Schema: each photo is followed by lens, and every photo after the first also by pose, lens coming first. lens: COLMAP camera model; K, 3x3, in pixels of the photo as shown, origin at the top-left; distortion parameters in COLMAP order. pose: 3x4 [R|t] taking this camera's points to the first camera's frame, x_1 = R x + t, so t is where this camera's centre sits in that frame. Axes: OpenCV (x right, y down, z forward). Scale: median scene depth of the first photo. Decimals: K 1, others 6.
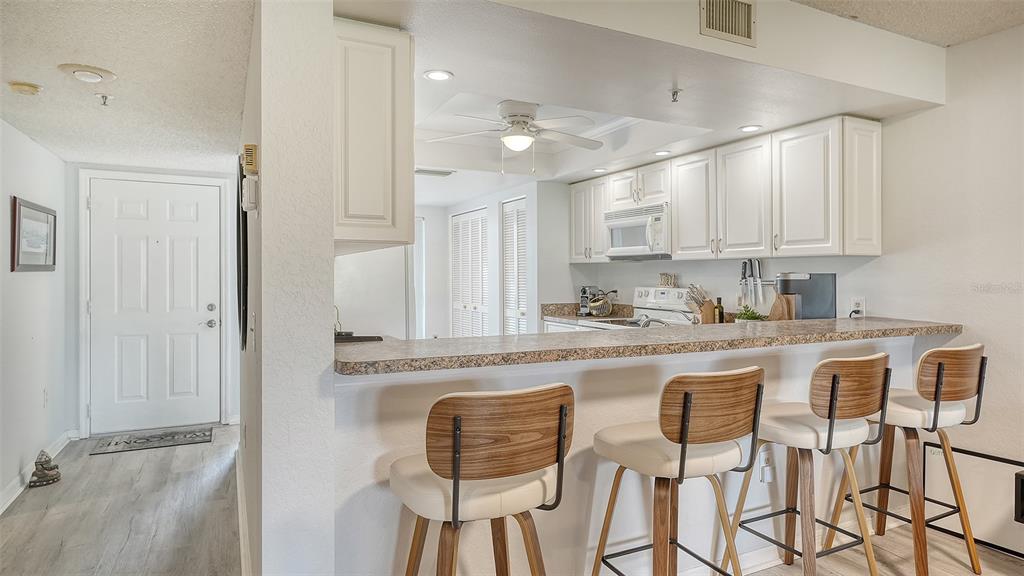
lens RADIAL K [[584.6, 0, 510.9], [0, 584.6, 280.9], [0, 0, 1]] dist [-0.001827, -0.000431]
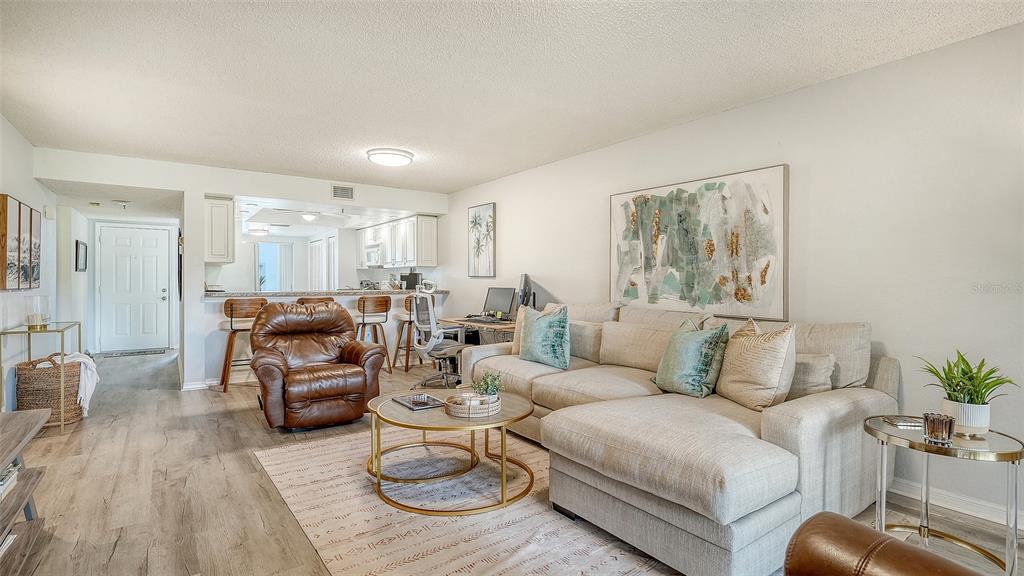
lens RADIAL K [[504.1, 0, 501.0], [0, 504.1, 285.1], [0, 0, 1]] dist [0.002558, -0.002211]
pose [[0.991380, 0.000425, 0.131016, 0.442775], [-0.000573, 0.999999, 0.001096, 0.026827], [-0.131015, -0.001162, 0.991380, -0.945732]]
